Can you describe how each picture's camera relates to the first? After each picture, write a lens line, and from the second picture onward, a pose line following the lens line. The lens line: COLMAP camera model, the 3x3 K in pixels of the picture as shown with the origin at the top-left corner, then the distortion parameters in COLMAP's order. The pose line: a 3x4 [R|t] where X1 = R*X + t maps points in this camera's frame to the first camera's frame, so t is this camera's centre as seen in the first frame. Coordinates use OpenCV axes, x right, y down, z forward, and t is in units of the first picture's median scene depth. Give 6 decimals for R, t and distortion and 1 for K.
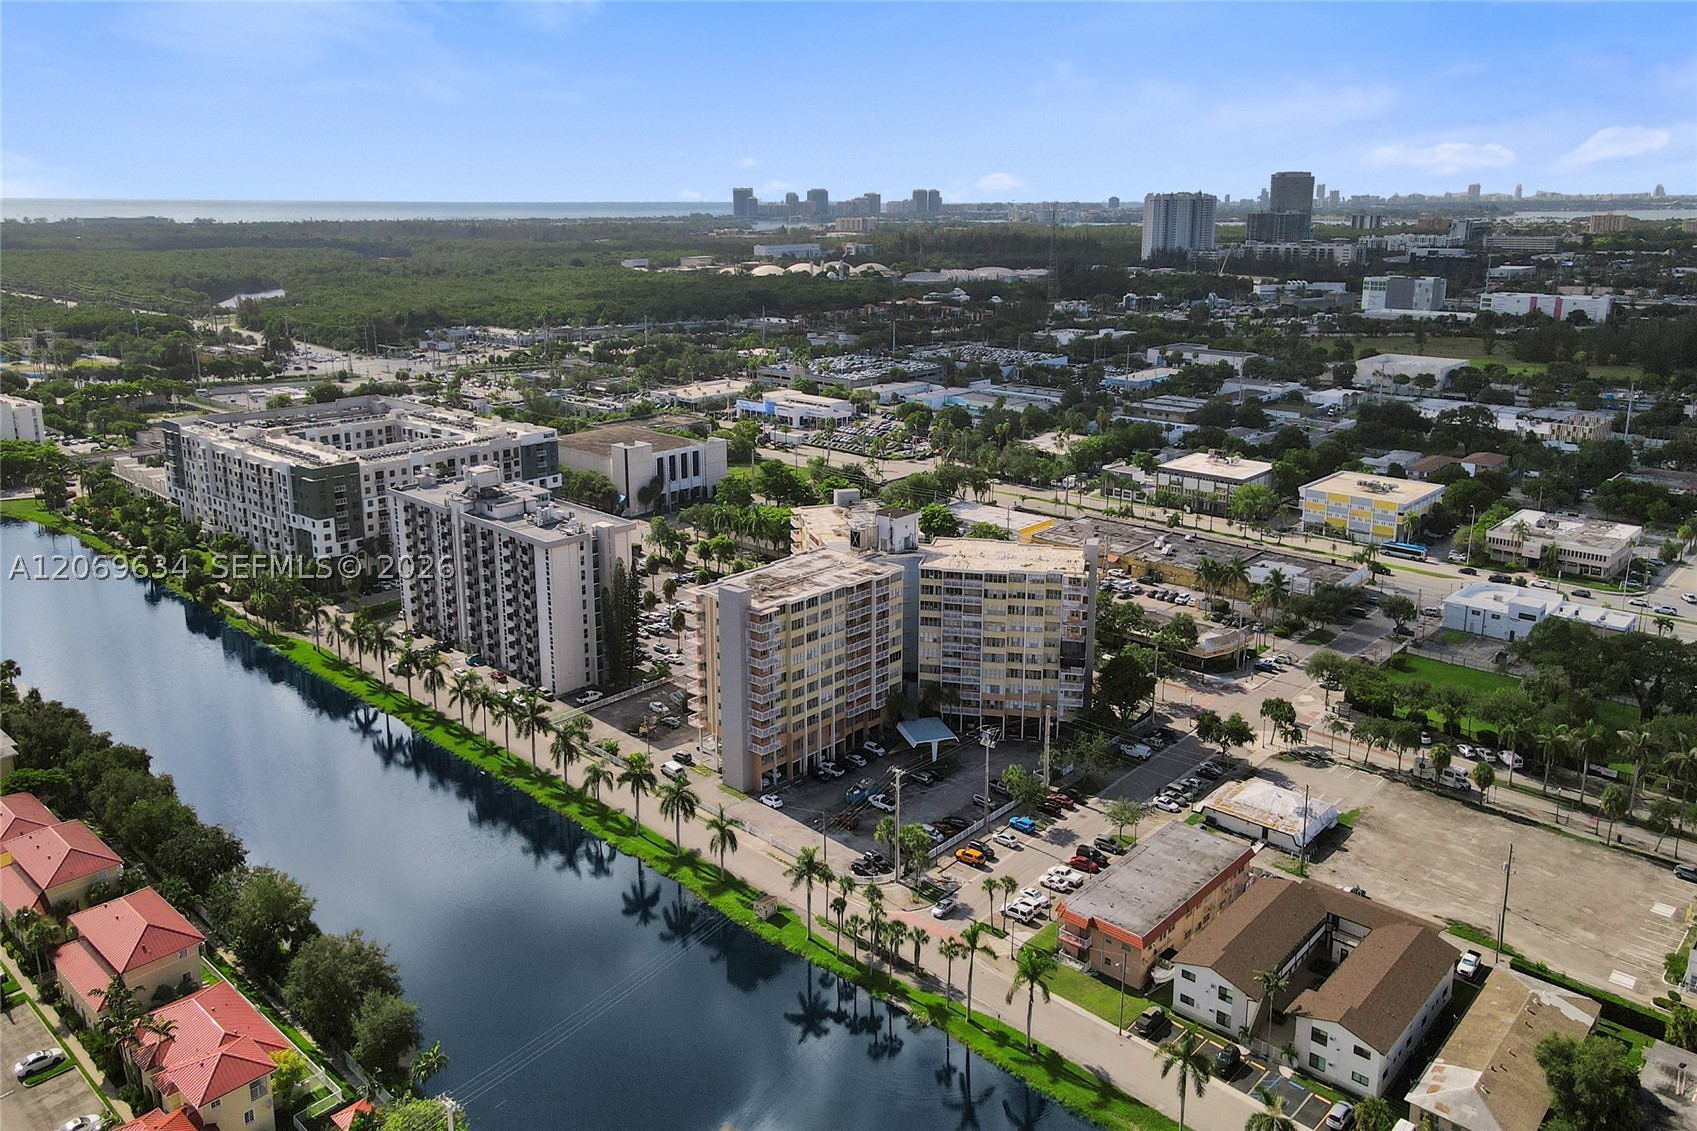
lens RADIAL K [[1259.5, 0, 848.5], [0, 1259.5, 565.5], [0, 0, 1]] dist [0.000212, 0.056327]
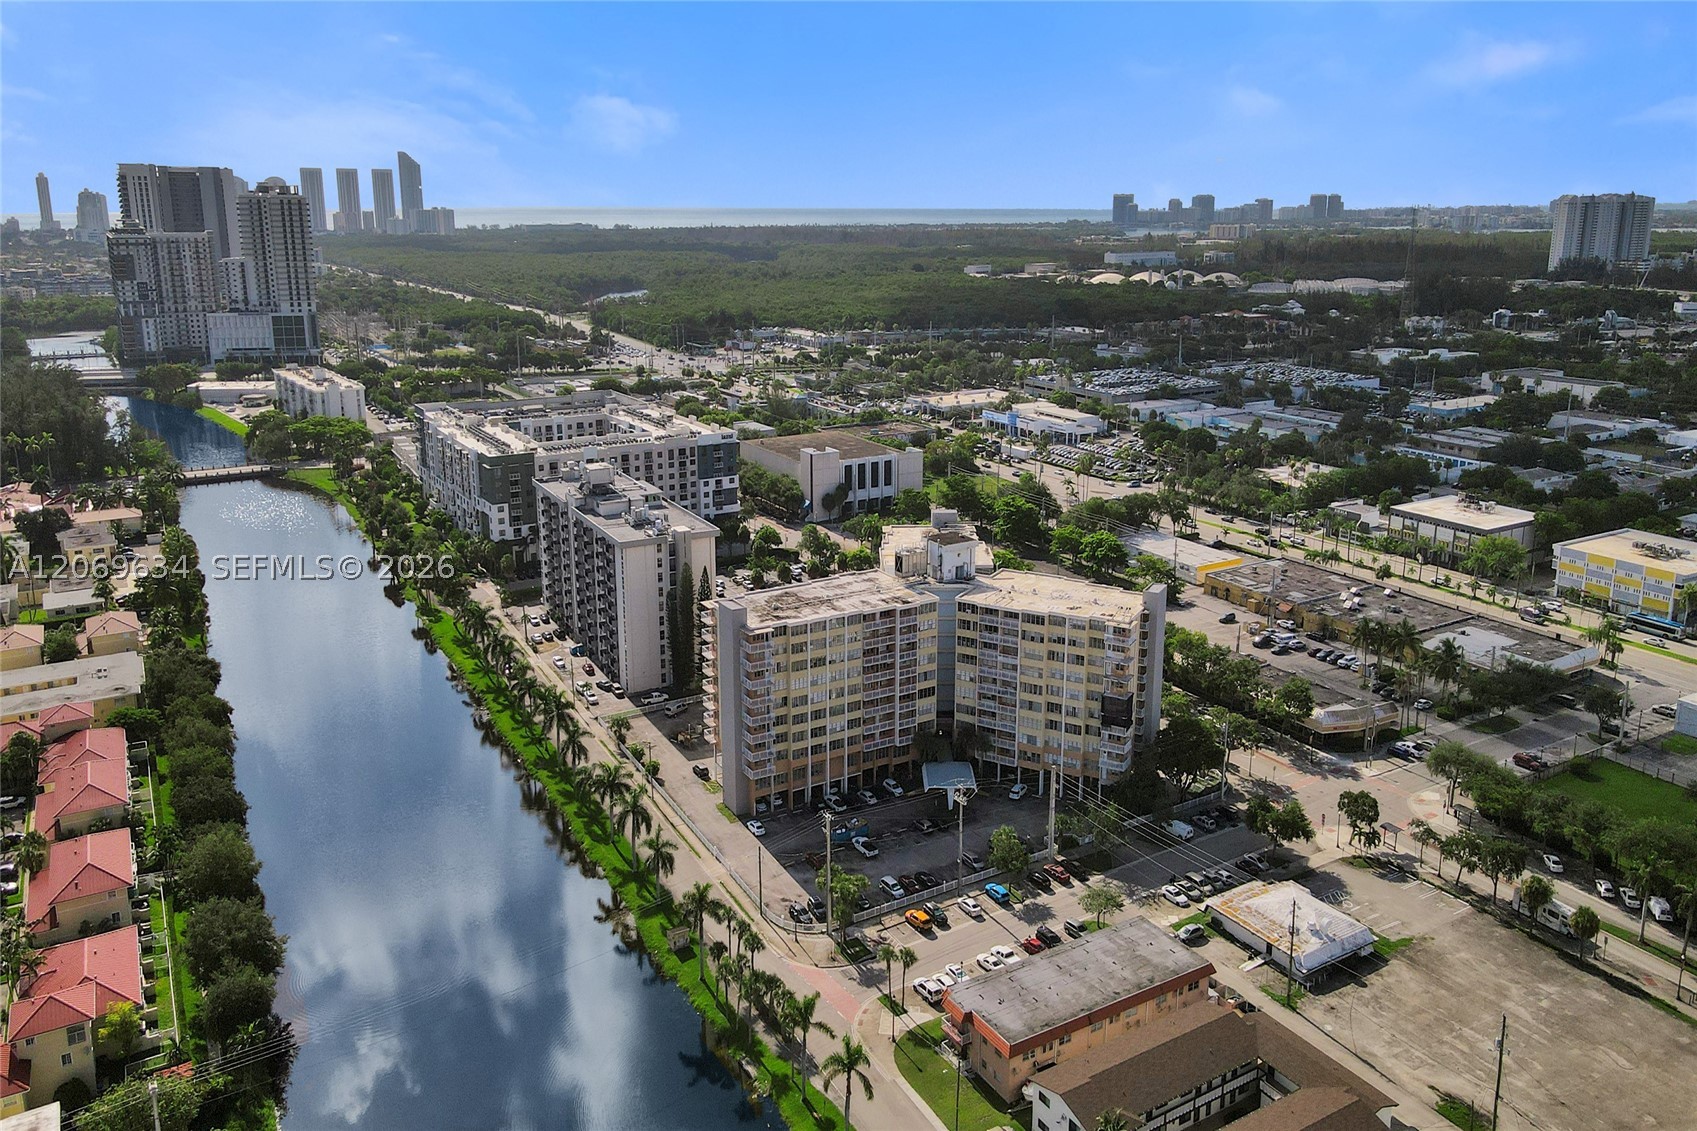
lens RADIAL K [[1259.5, 0, 848.5], [0, 1259.5, 565.5], [0, 0, 1]] dist [0.000212, 0.056327]
pose [[0.954678, 0.081799, -0.286179, 0.176866], [-0.083112, 0.996511, 0.007578, -0.017532], [0.285801, 0.016550, 0.958146, 0.061676]]
